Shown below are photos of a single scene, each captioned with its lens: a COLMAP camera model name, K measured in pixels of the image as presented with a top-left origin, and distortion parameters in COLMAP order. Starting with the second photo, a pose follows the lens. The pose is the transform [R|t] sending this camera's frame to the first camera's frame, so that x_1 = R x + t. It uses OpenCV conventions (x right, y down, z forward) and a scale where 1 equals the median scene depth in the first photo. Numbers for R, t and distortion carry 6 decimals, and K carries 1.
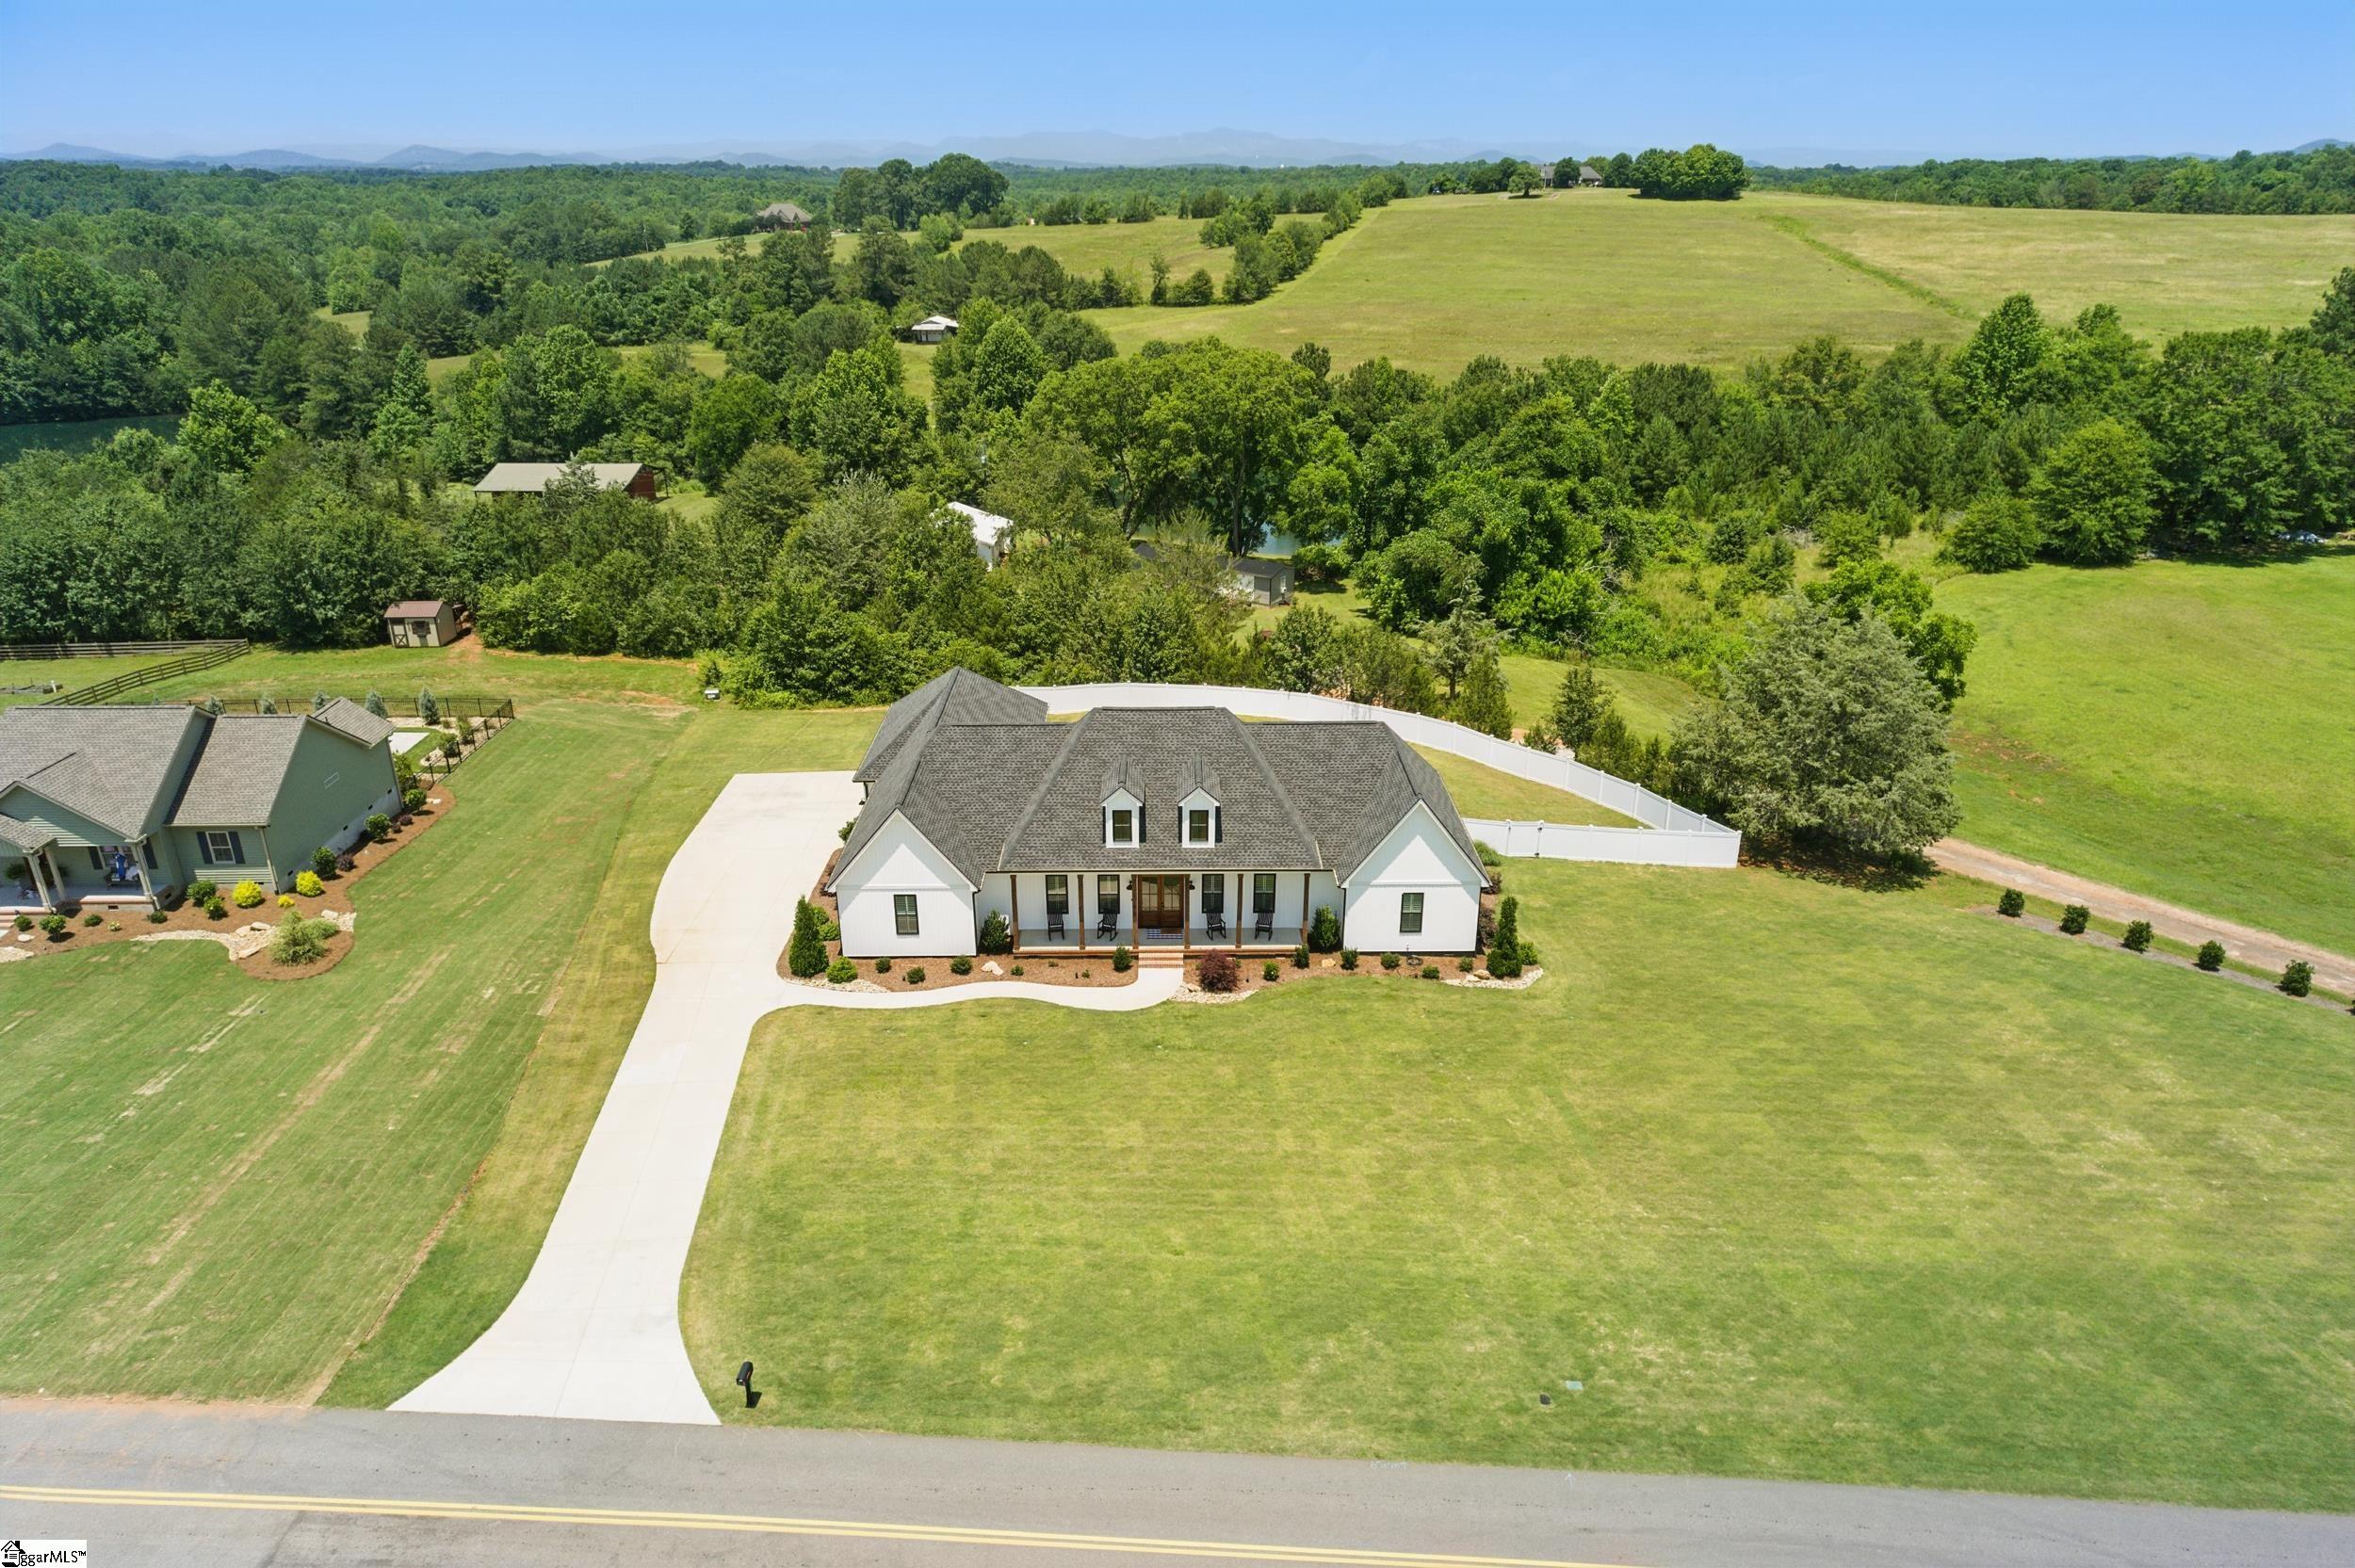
lens RADIAL K [[1494.5, 0, 1177.5], [0, 1494.5, 784.0], [0, 0, 1]] dist [0.002050, 0.002967]
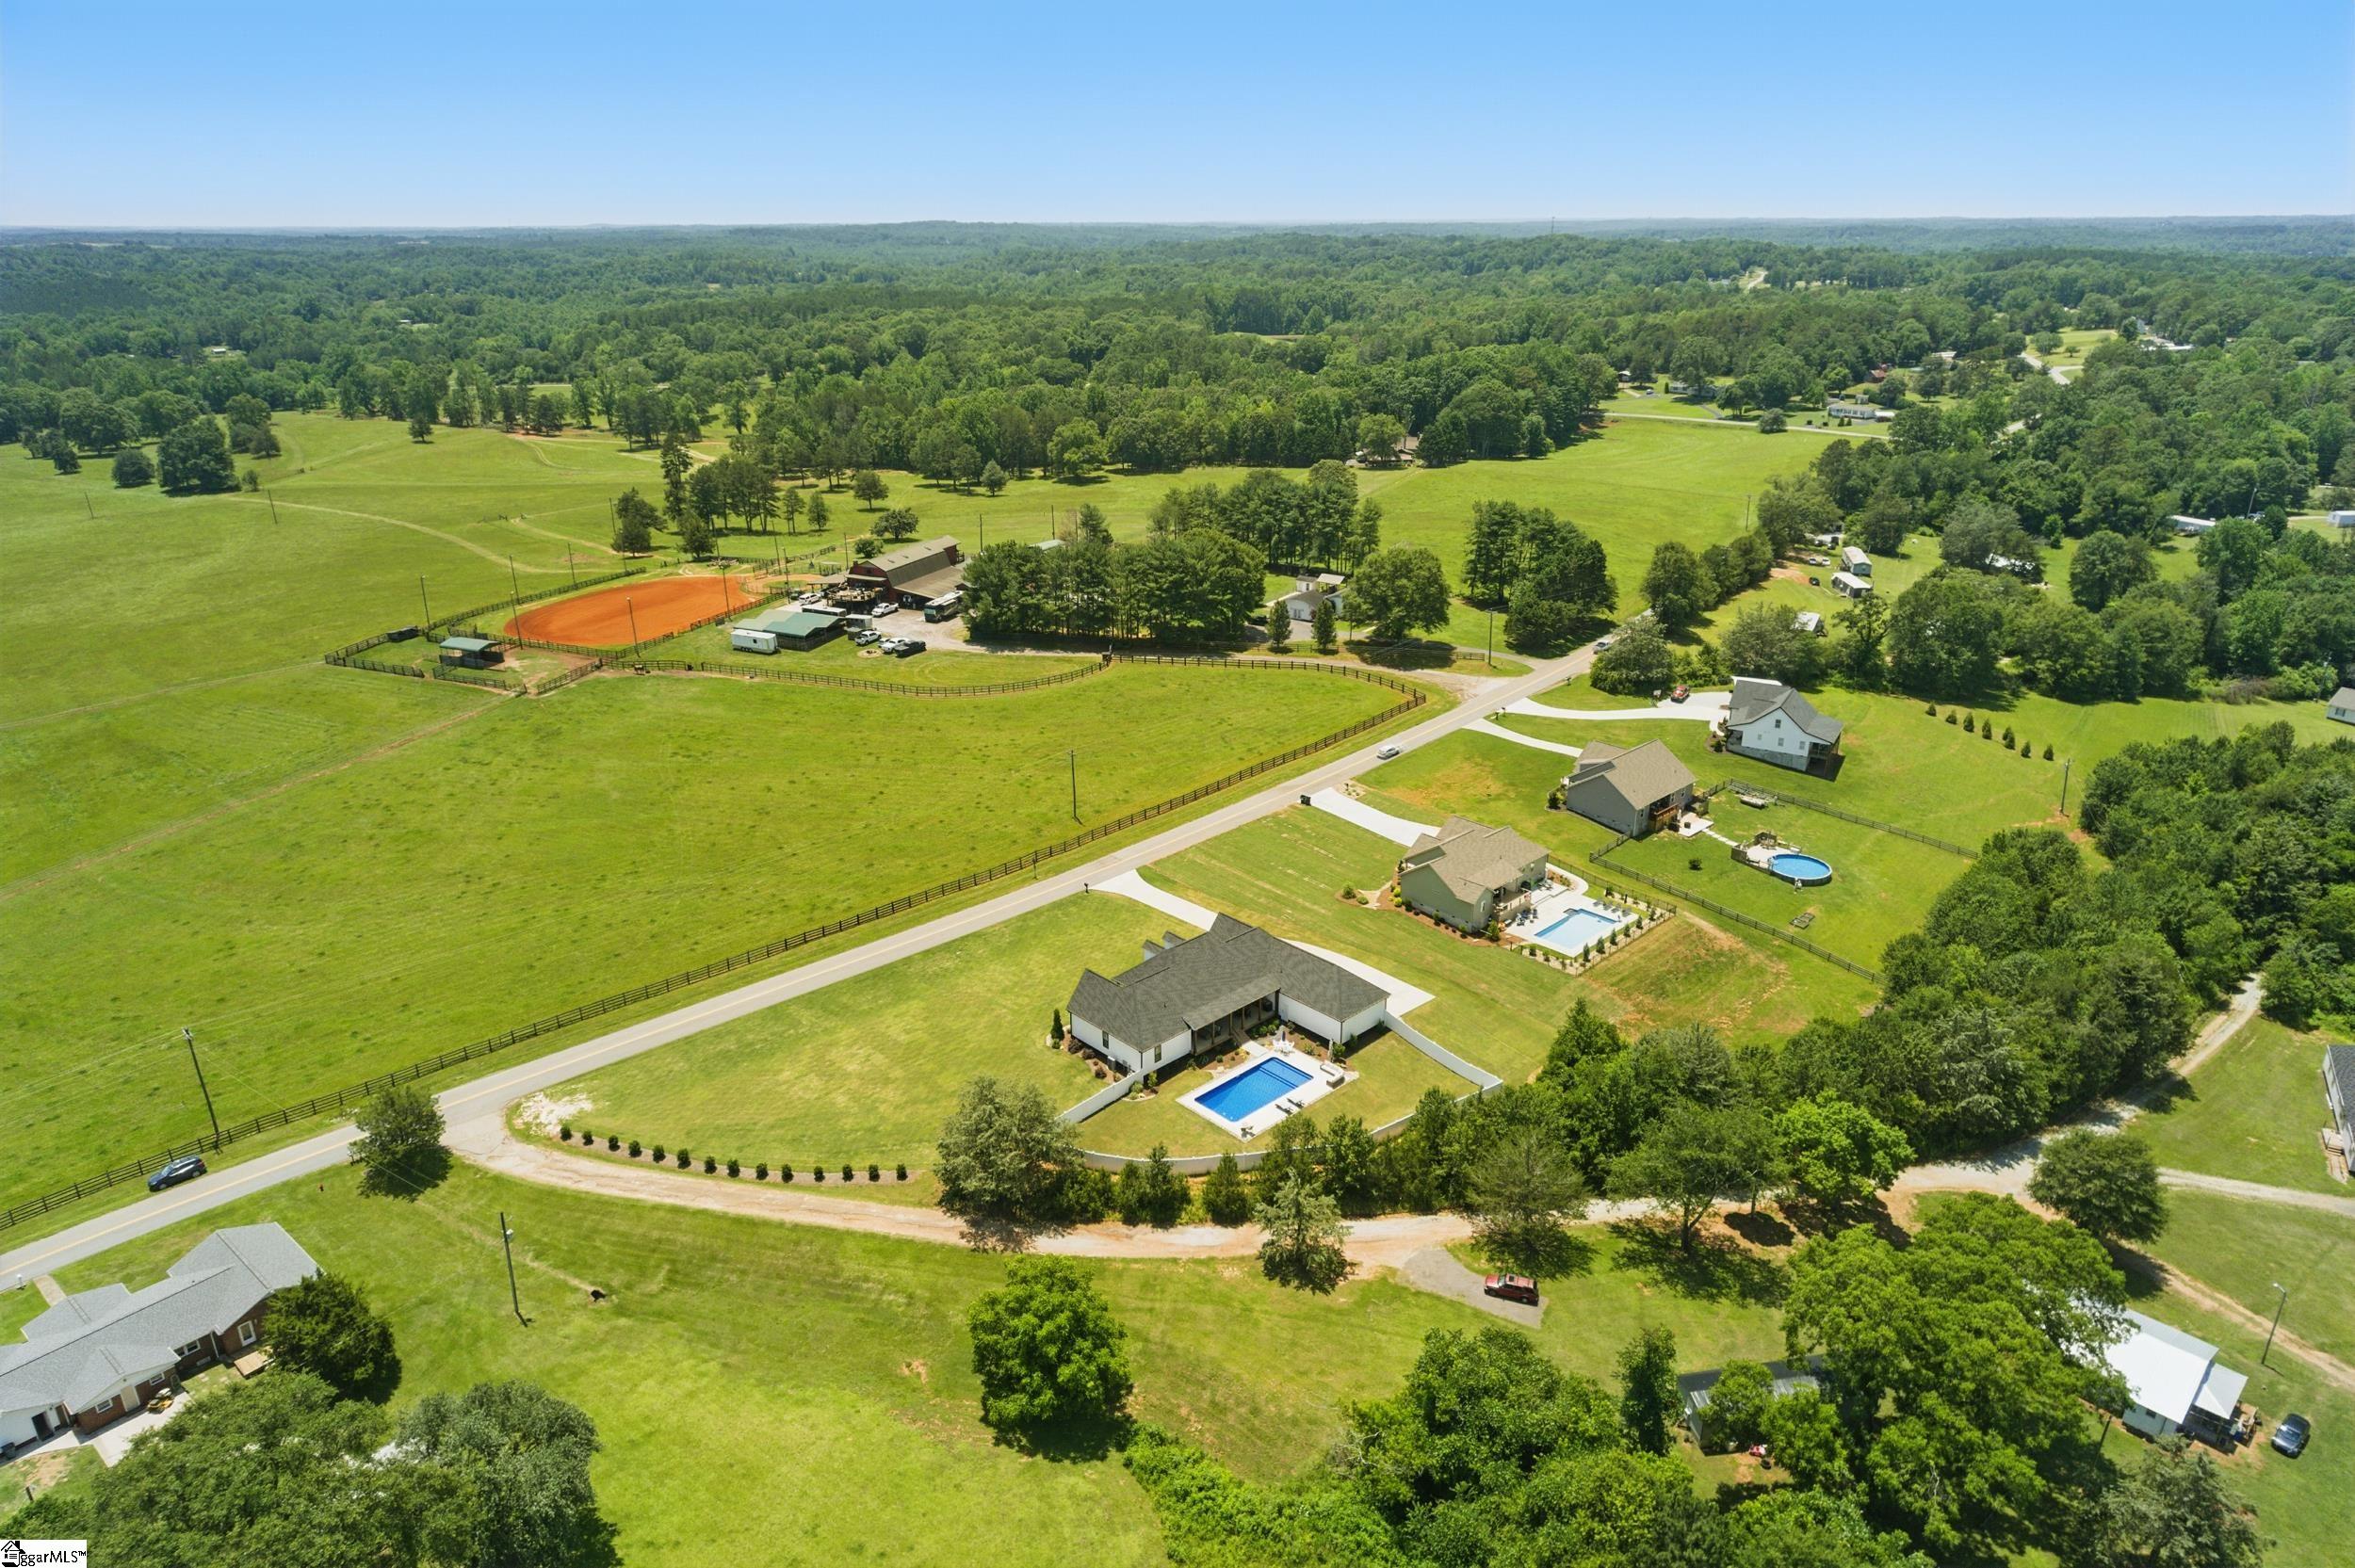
lens RADIAL K [[1447.1, 0, 1180.5], [0, 1447.1, 817.8], [0, 0, 1]] dist [0.060962, 0.000087]
pose [[-0.736754, 0.259222, -0.624498, 1.569278], [-0.247575, 0.756037, 0.605900, -1.791379], [0.629206, 0.601009, -0.492836, 2.169920]]
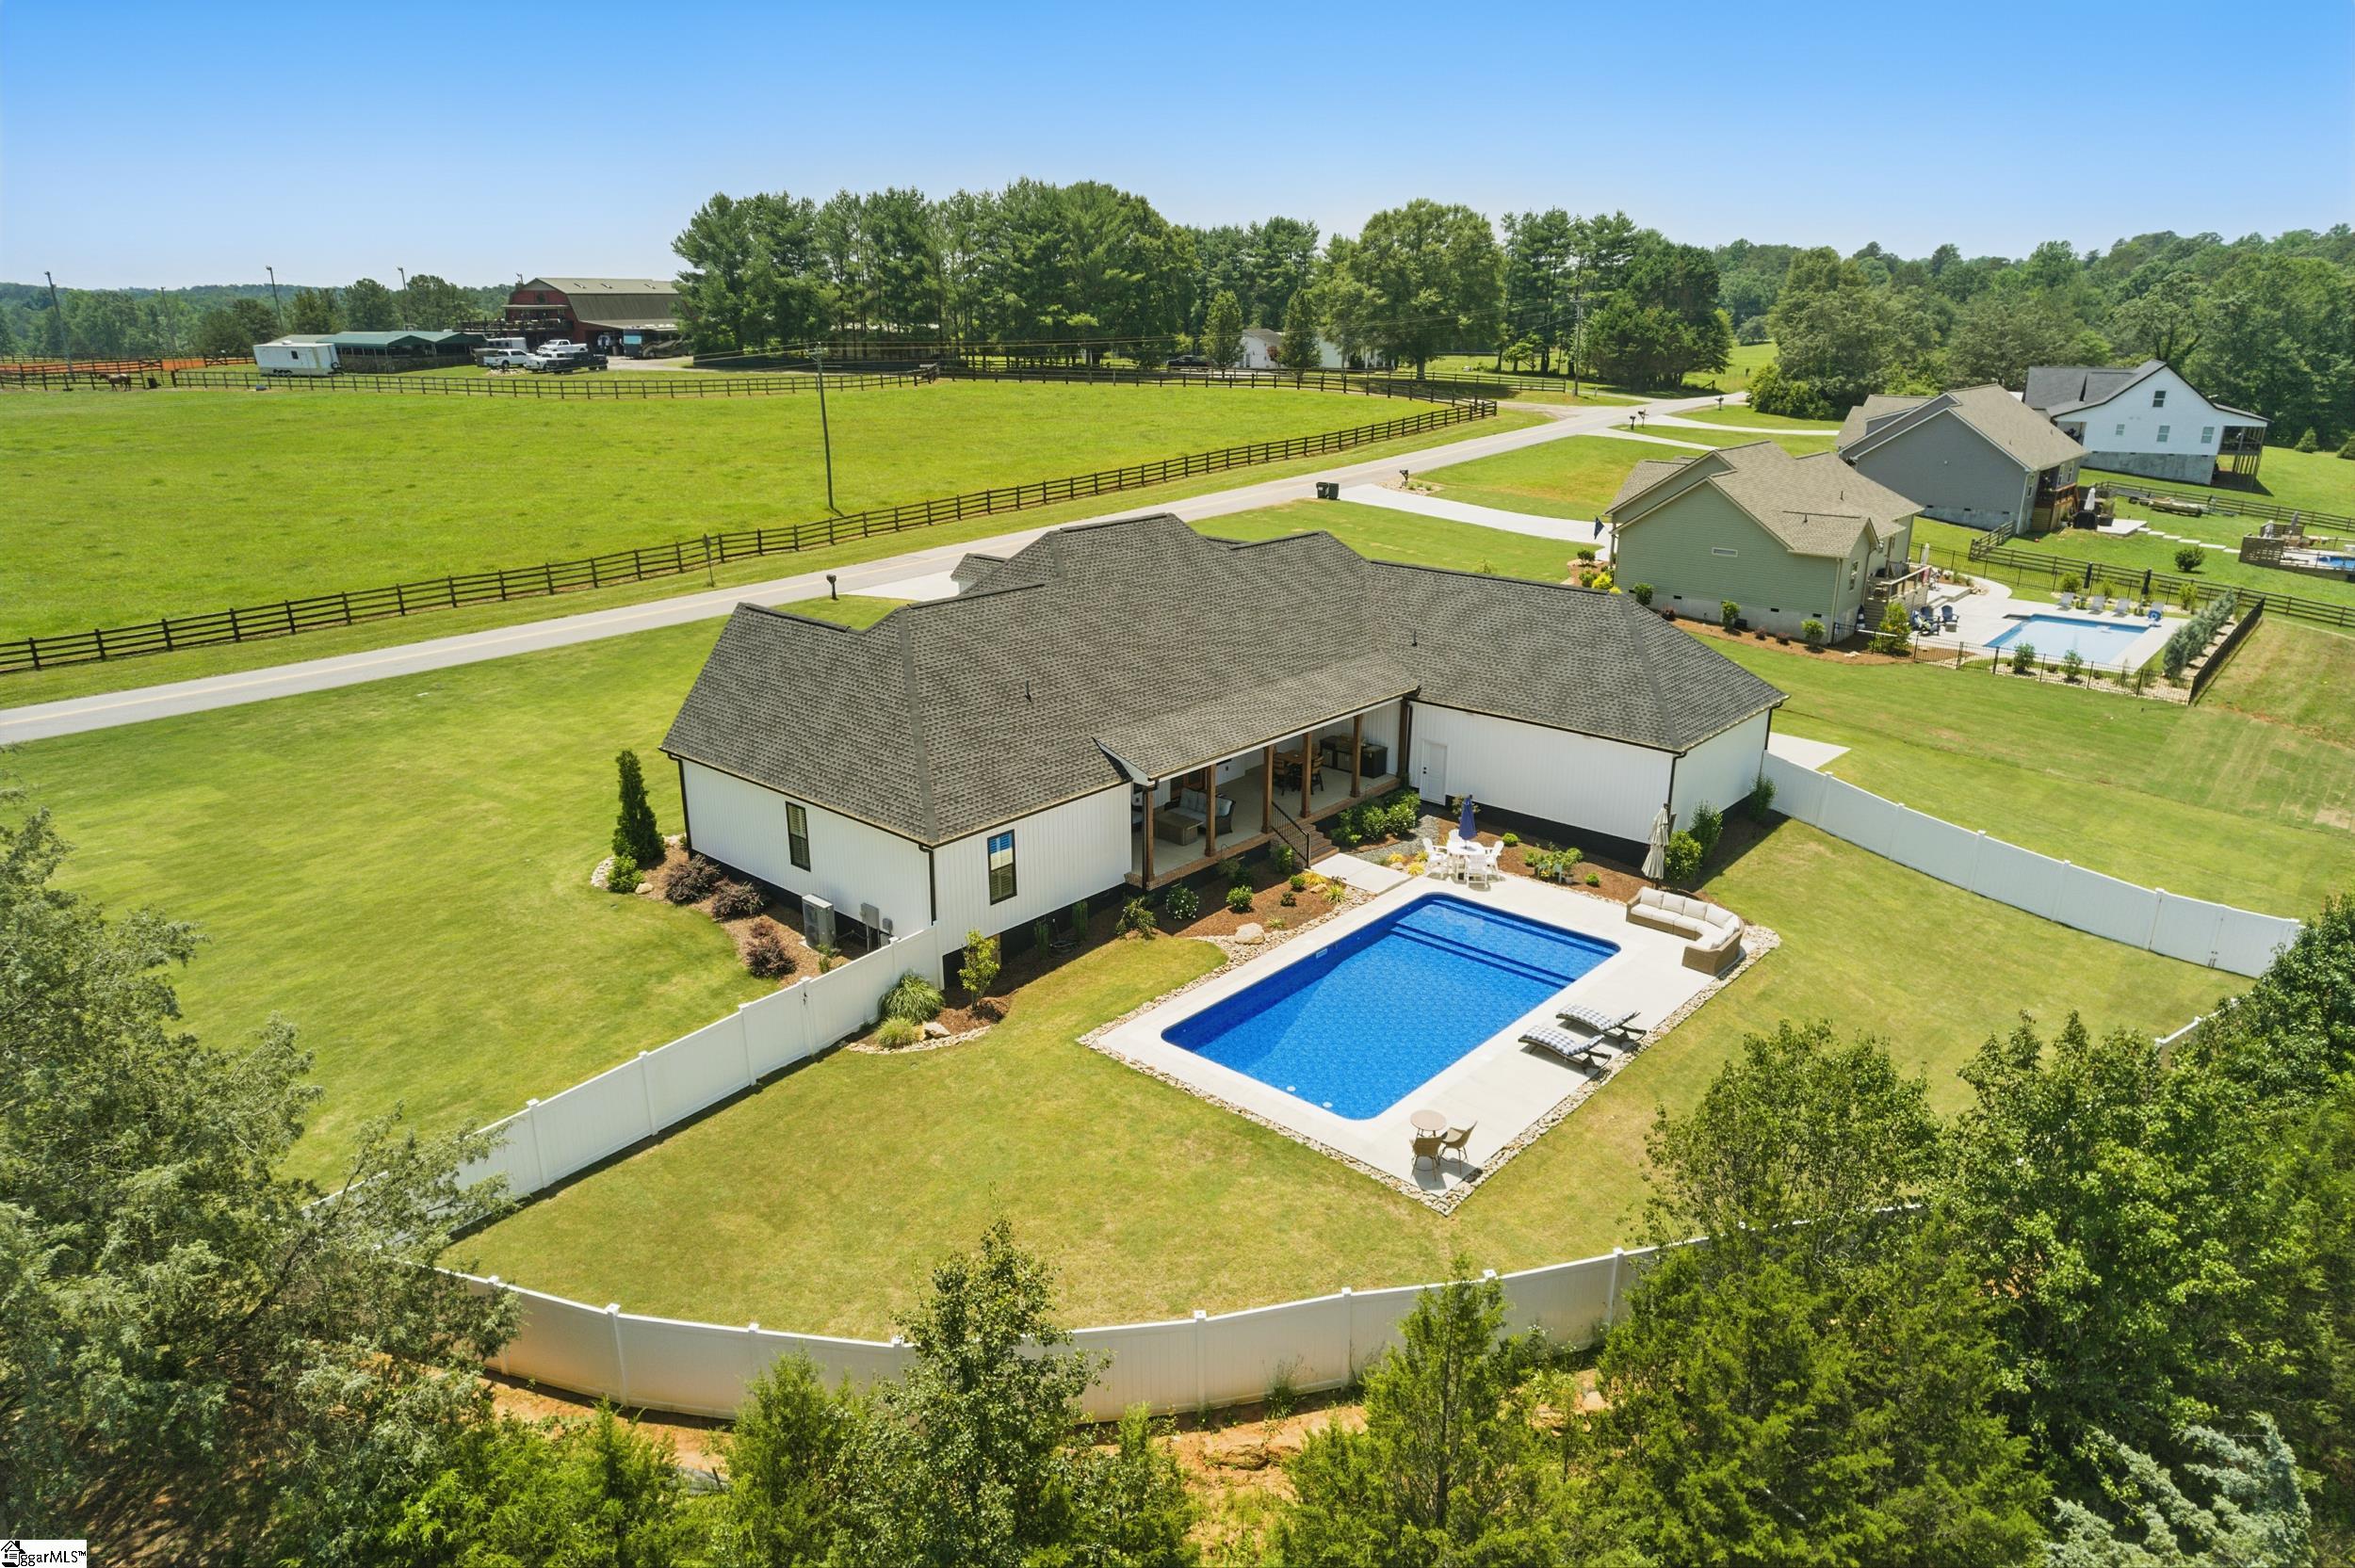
lens RADIAL K [[1498.0, 0, 1185.8], [0, 1498.0, 787.6], [0, 0, 1]] dist [-0.005931, 0.000566]
pose [[-0.674948, 0.230994, -0.700776, 0.542849], [-0.276299, 0.801514, 0.530315, -0.366706], [0.684181, 0.551559, -0.477157, 1.505676]]
